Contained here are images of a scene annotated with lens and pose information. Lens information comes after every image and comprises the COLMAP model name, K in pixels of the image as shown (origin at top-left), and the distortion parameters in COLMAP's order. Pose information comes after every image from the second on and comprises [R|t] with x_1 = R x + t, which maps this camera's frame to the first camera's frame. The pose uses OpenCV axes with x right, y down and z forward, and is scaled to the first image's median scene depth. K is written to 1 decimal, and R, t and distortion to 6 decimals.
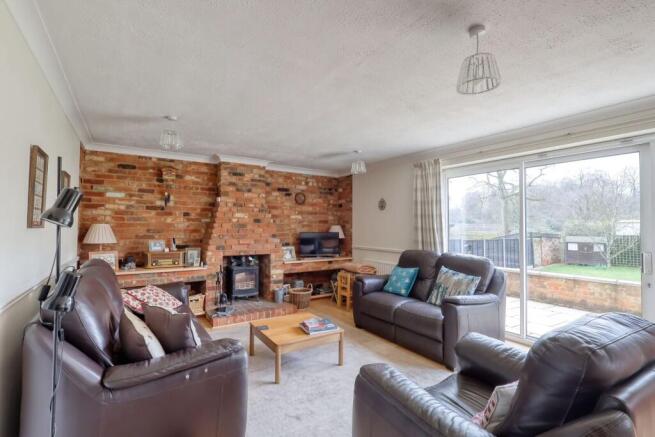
lens RADIAL K [[306.0, 0, 327.5], [0, 306.0, 218.5], [0, 0, 1]] dist [-0.000630, 0.000344]
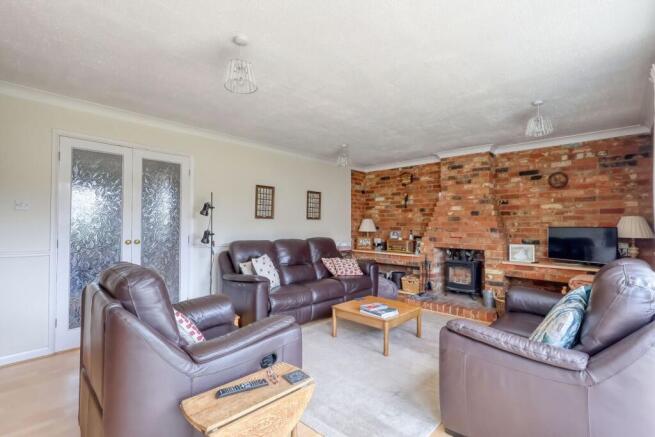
lens RADIAL K [[306.0, 0, 327.5], [0, 306.0, 218.5], [0, 0, 1]] dist [-0.000630, 0.000344]
pose [[0.236470, -0.023402, -0.971357, 0.572170], [0.021390, 0.999593, -0.018875, 0.031859], [0.971403, -0.016314, 0.236875, 0.355685]]
